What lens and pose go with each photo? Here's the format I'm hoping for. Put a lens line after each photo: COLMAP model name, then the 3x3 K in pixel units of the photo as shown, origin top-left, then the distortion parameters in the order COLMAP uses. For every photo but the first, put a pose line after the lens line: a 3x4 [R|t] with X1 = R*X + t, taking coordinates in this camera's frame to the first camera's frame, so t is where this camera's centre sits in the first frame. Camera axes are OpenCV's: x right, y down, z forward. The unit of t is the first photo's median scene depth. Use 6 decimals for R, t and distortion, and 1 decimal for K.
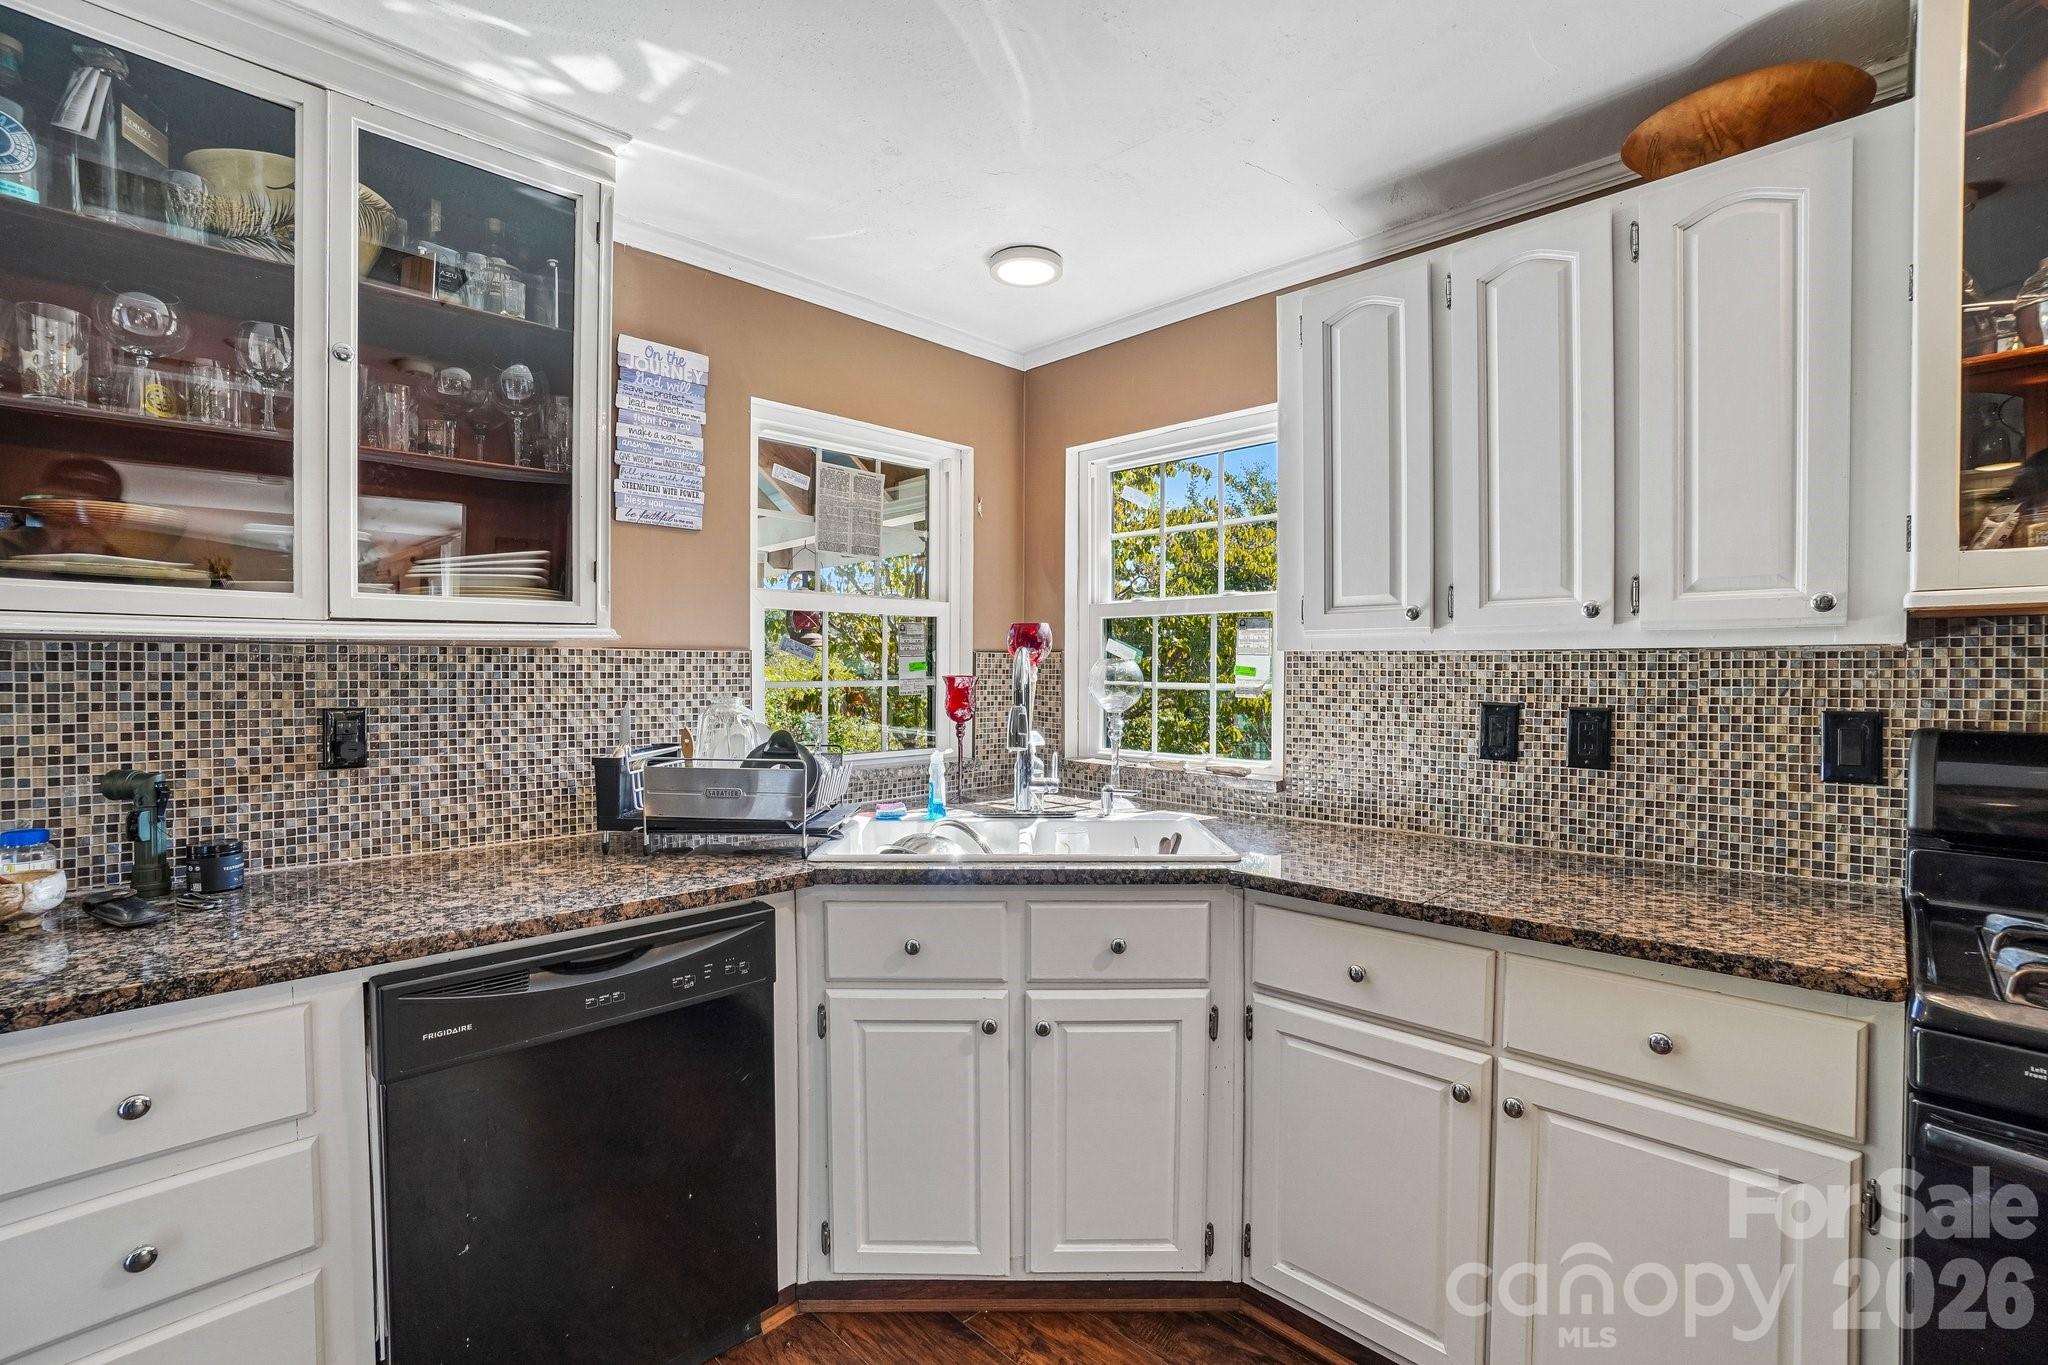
lens RADIAL K [[917.9, 0, 1015.0], [0, 917.9, 680.9], [0, 0, 1]] dist [-0.064047, 0.023149]
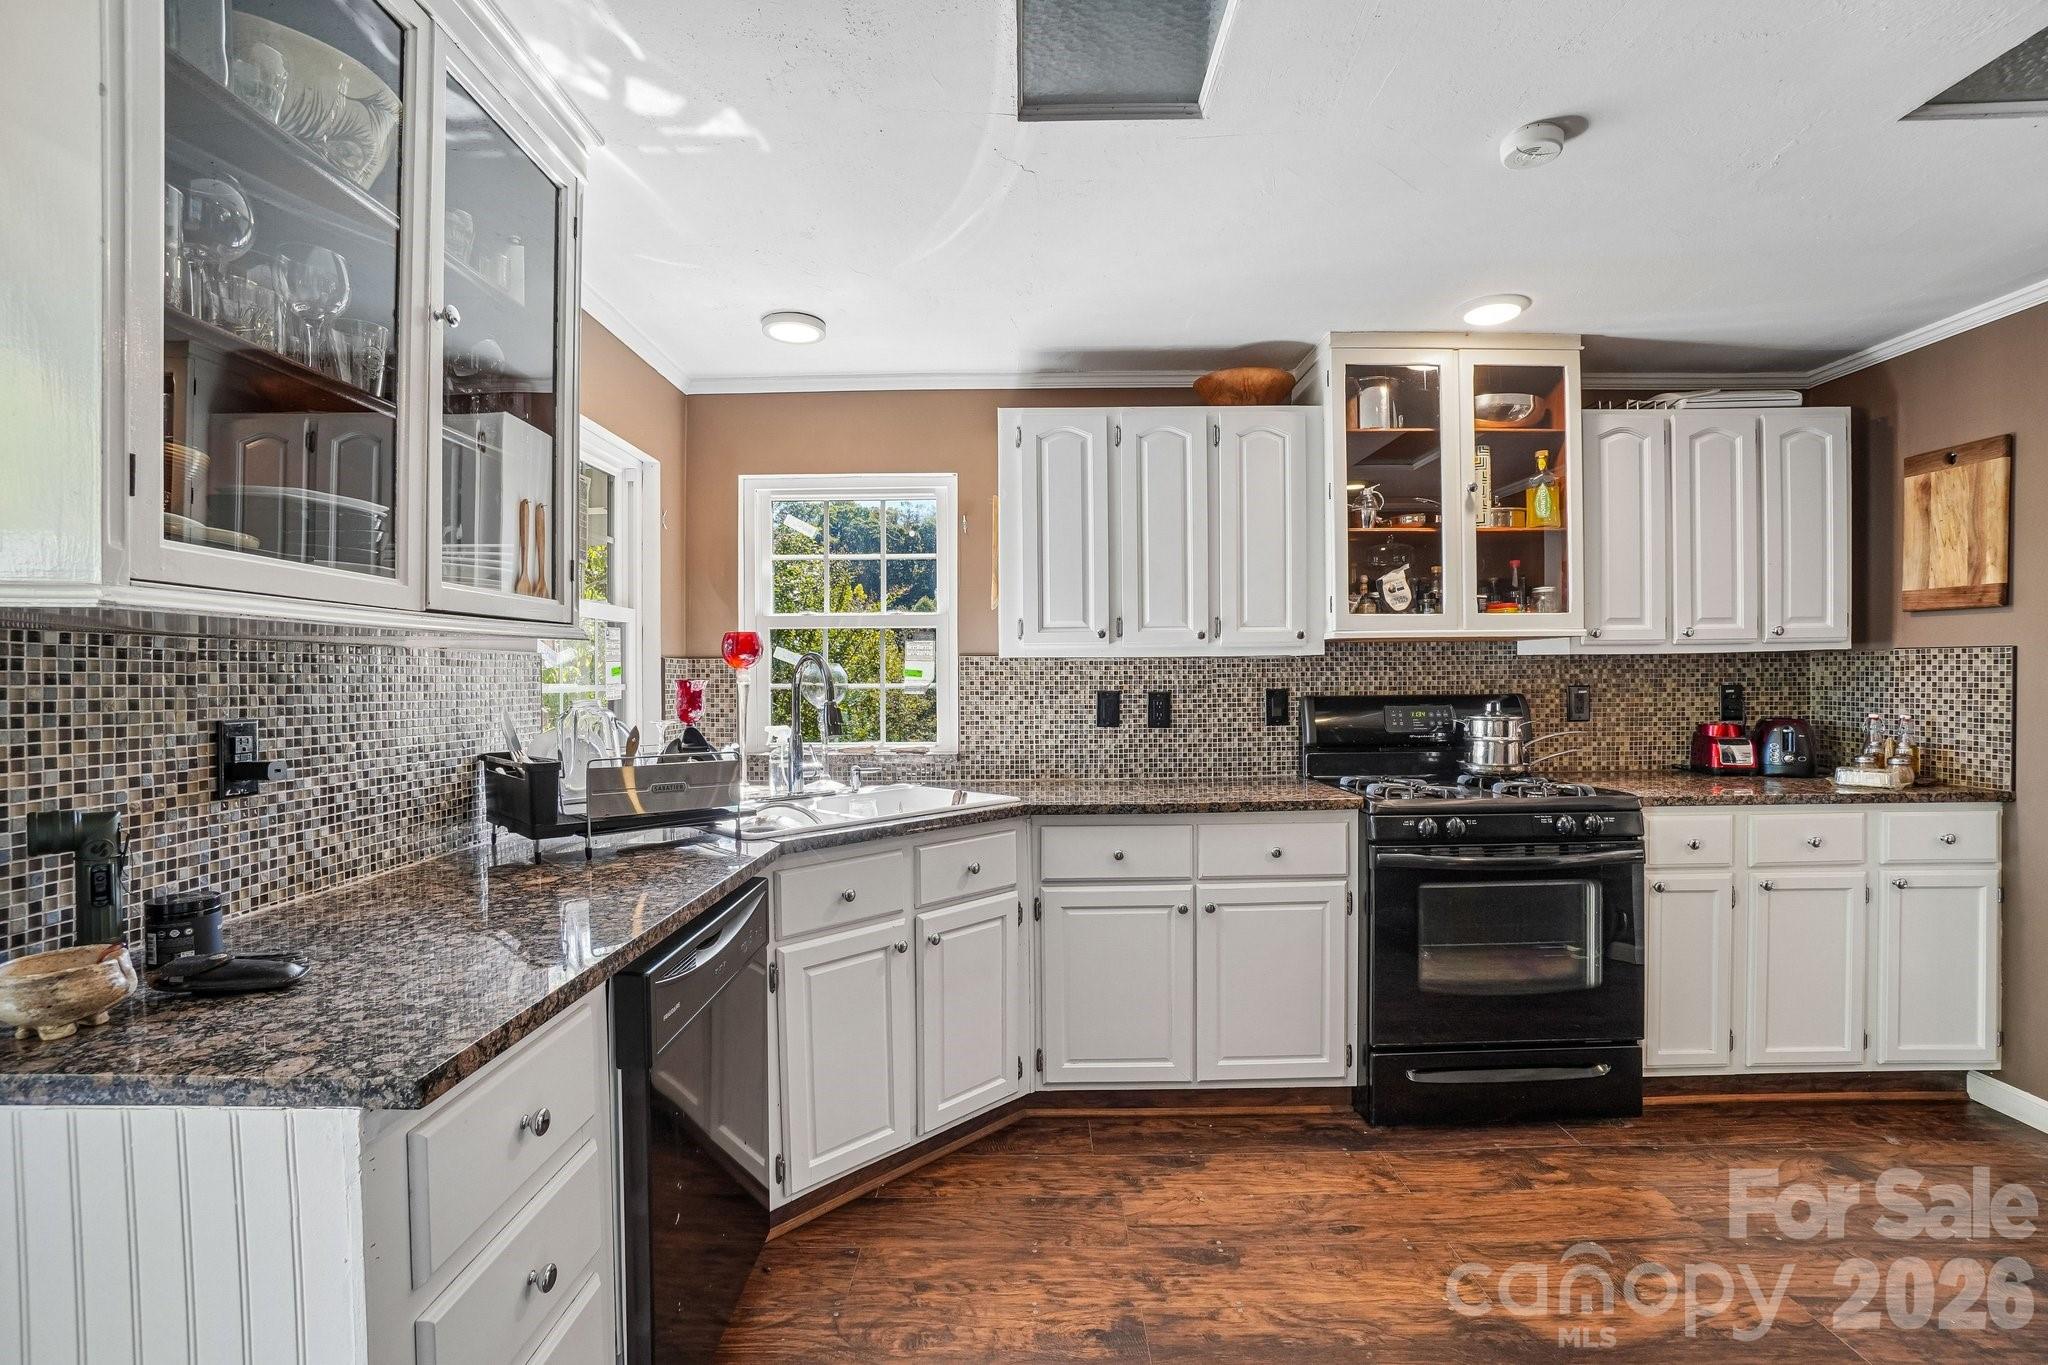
lens RADIAL K [[918.6, 0, 1028.0], [0, 918.6, 683.3], [0, 0, 1]] dist [-0.058576, 0.018202]
pose [[0.701257, -0.012520, 0.712799, -0.806613], [0.020245, 0.999792, -0.002355, 0.013854], [-0.712621, 0.016082, 0.701364, -0.038487]]
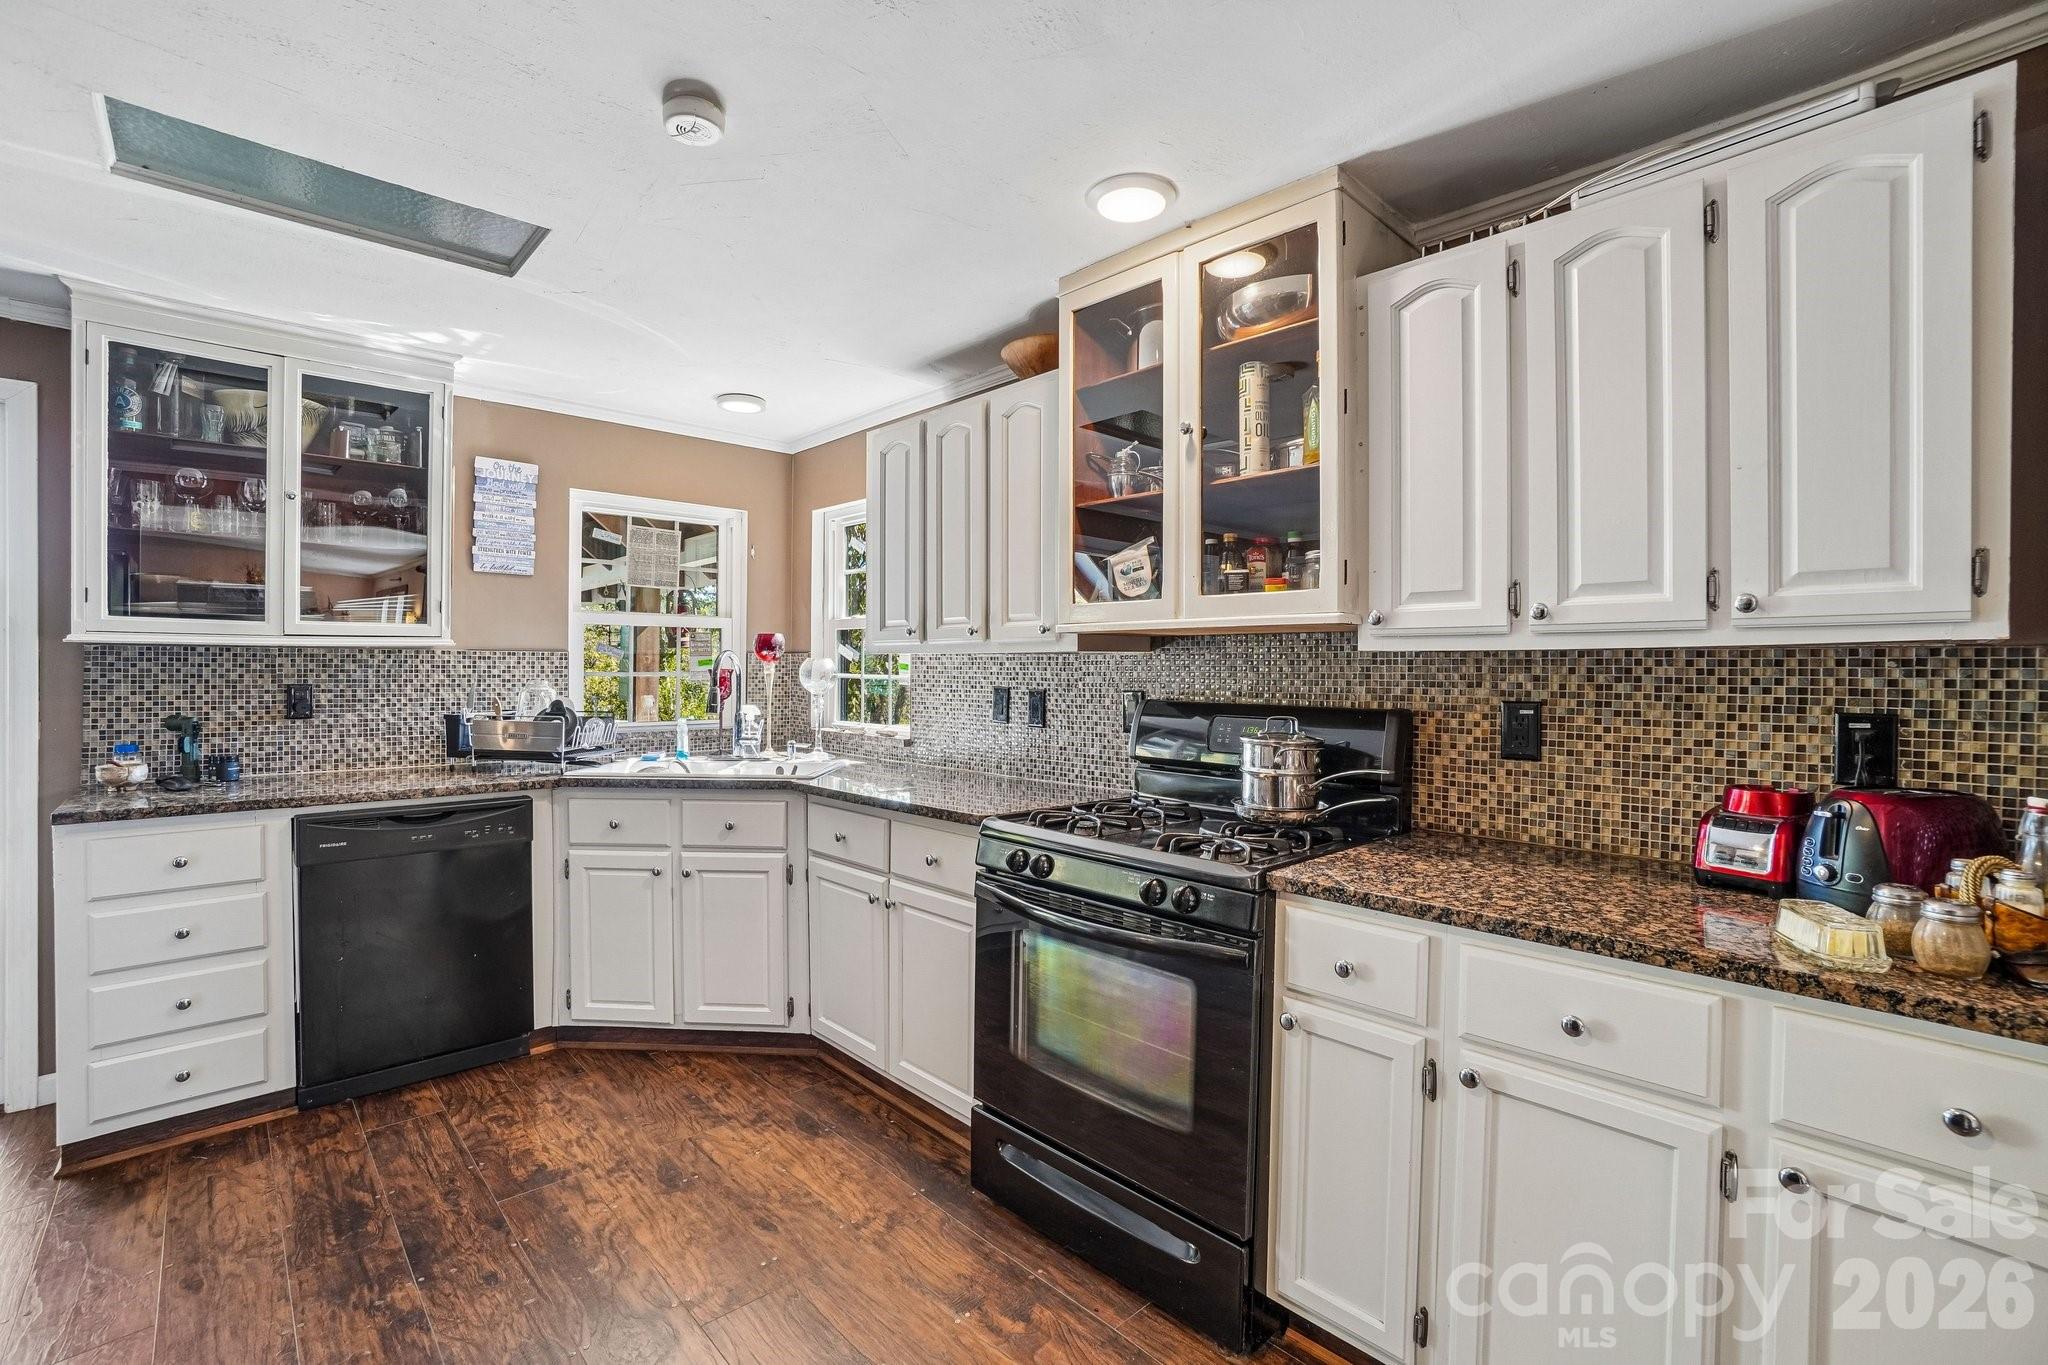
lens RADIAL K [[920.5, 0, 1013.5], [0, 920.5, 667.9], [0, 0, 1]] dist [-0.063622, 0.024665]
pose [[0.999479, 0.004842, -0.031915, 0.688045], [-0.005234, 0.999911, -0.012235, 0.012322], [0.031853, 0.012395, 0.999416, -0.690480]]
